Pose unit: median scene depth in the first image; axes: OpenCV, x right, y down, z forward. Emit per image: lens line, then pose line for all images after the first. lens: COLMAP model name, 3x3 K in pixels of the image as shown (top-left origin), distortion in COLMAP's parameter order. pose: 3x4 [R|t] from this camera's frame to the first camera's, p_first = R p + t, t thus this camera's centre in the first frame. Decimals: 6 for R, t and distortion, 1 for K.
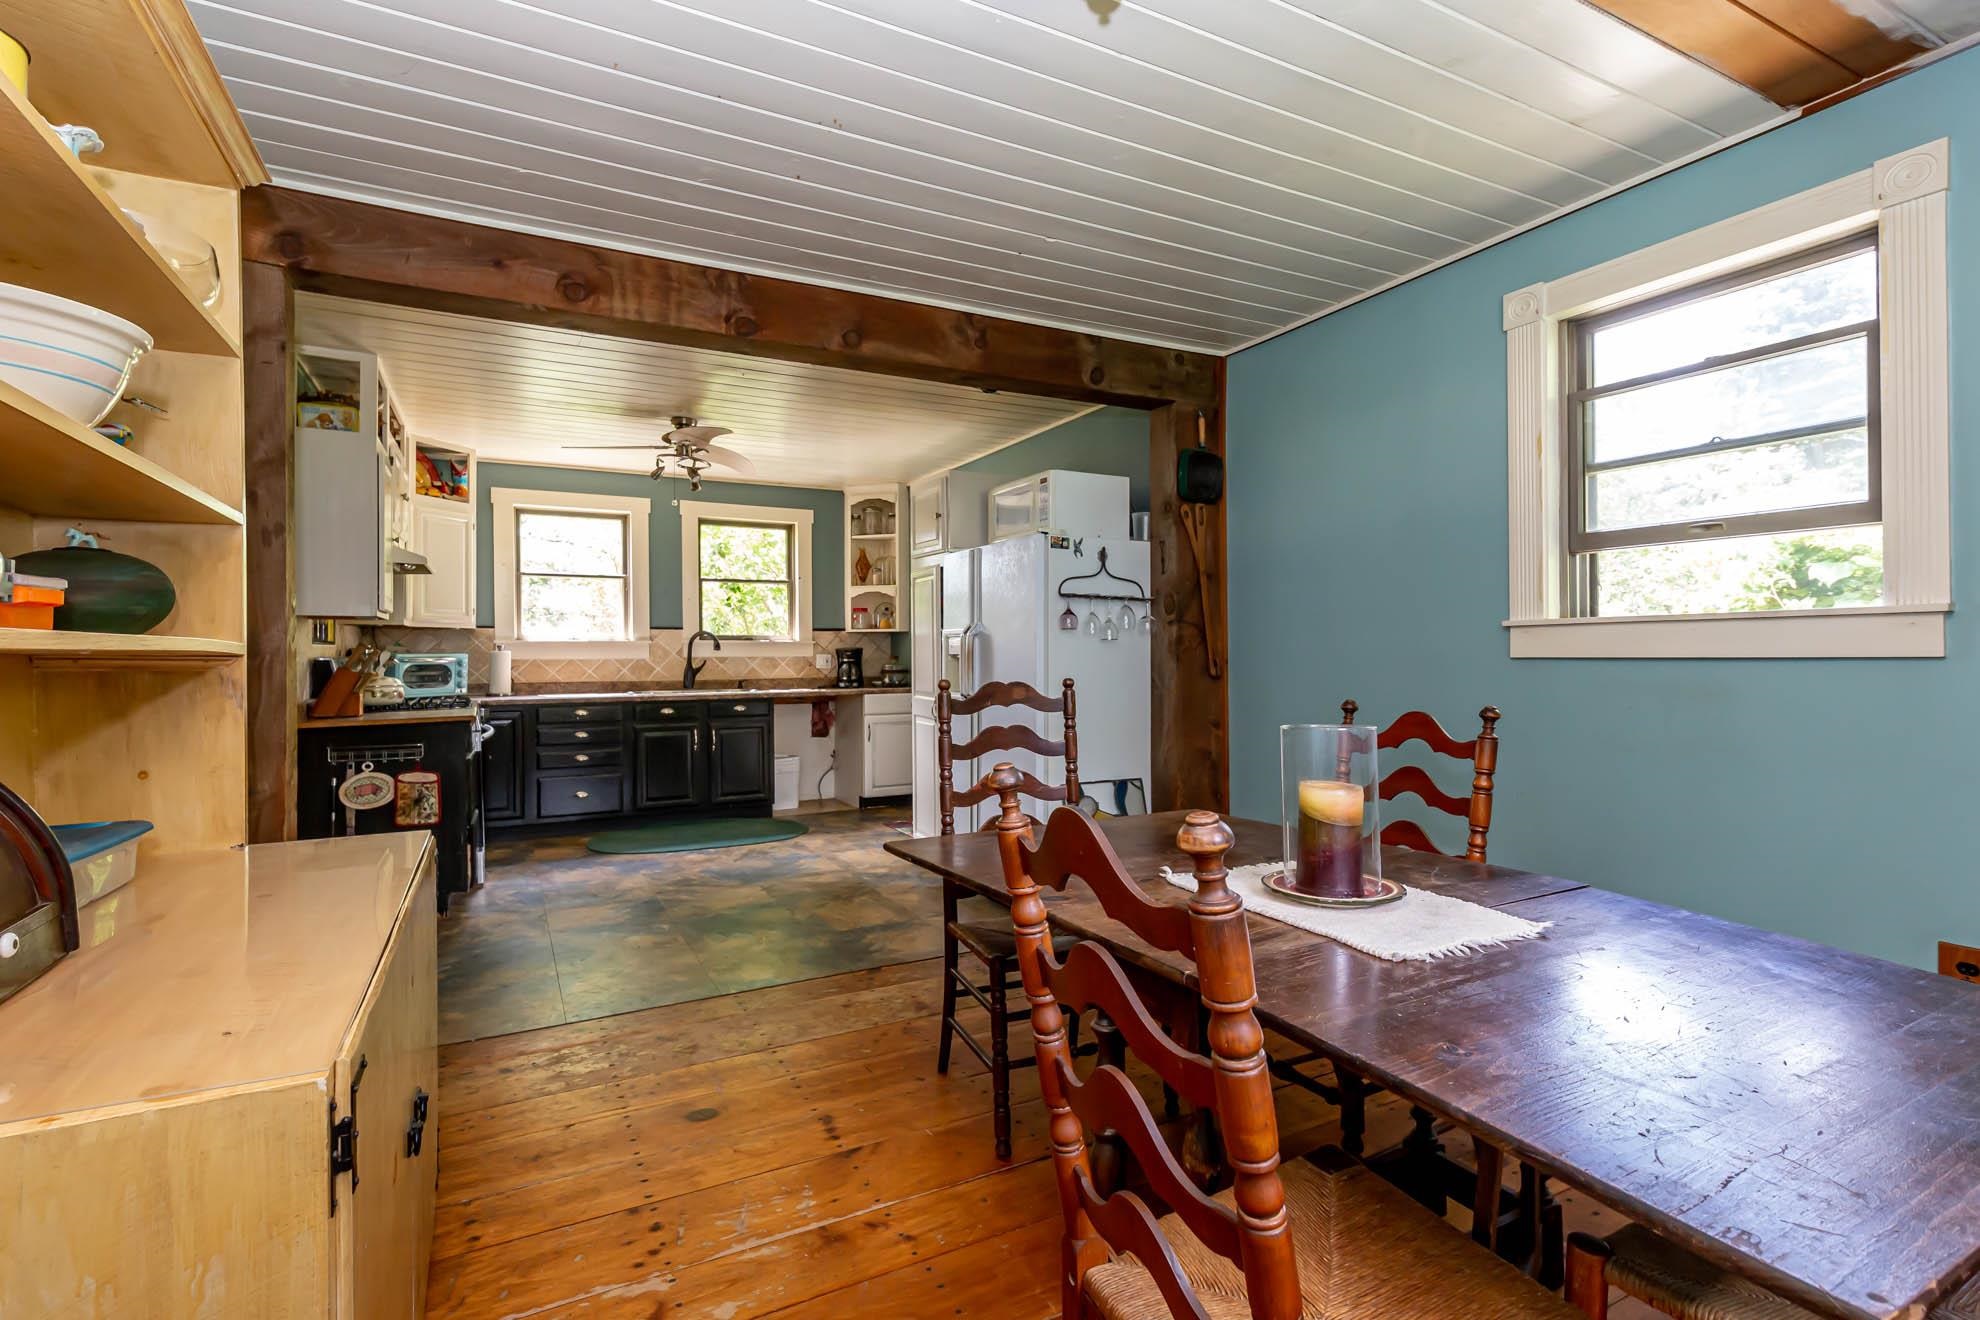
lens RADIAL K [[857.2, 0, 983.9], [0, 857.2, 659.7], [0, 0, 1]] dist [-0.000870, -0.000101]
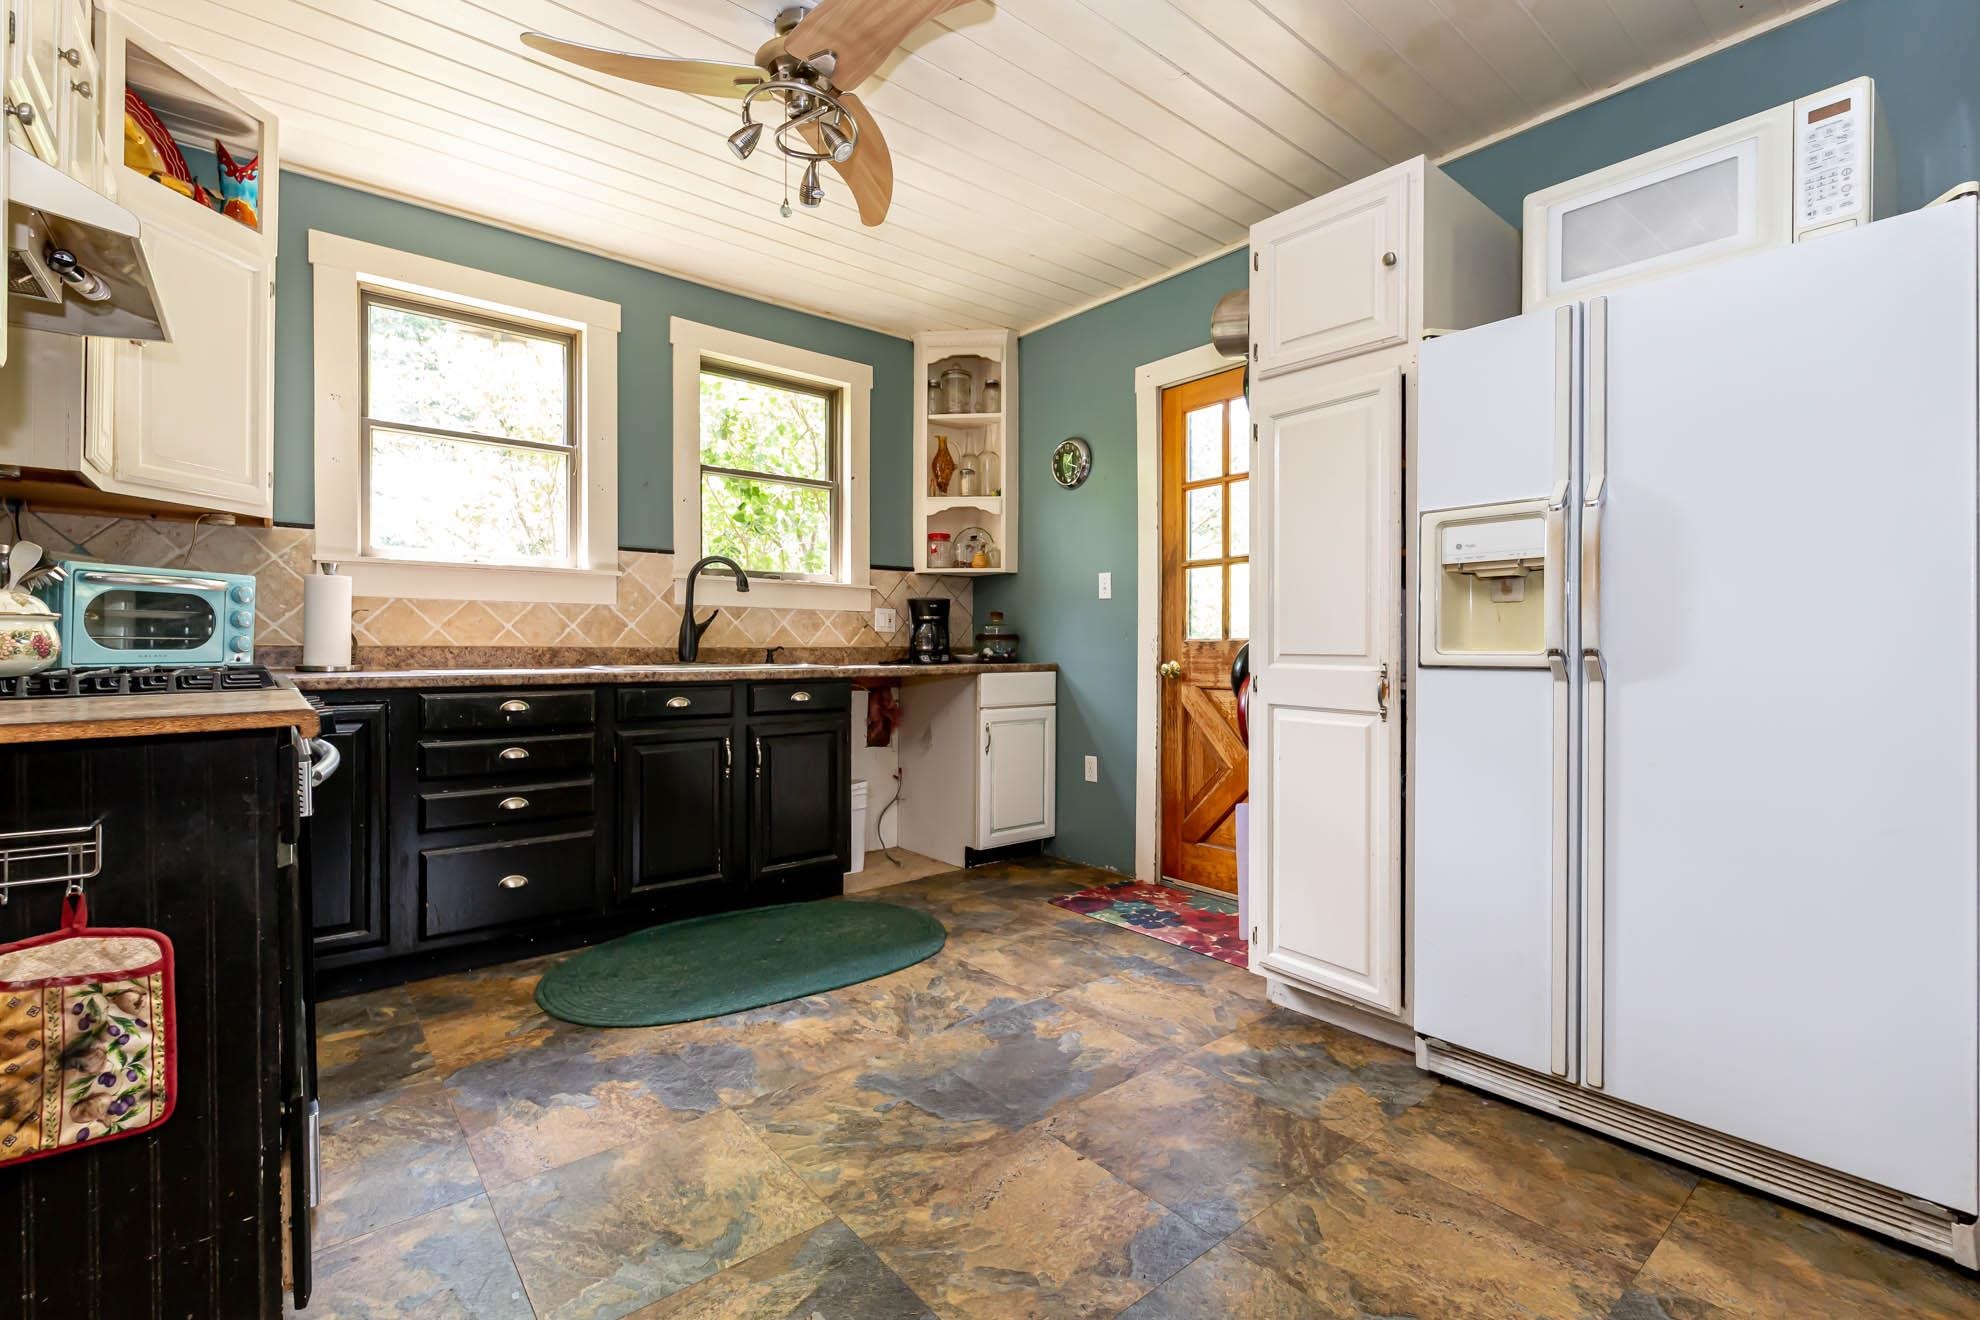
lens RADIAL K [[907.1, 0, 929.7], [0, 907.1, 645.1], [0, 0, 1]] dist [0.001150, 0.000068]
pose [[0.993426, 0.001073, 0.114470, -0.266007], [-0.000144, 0.999967, -0.008117, 0.028478], [-0.114475, 0.008047, 0.993394, 0.424271]]
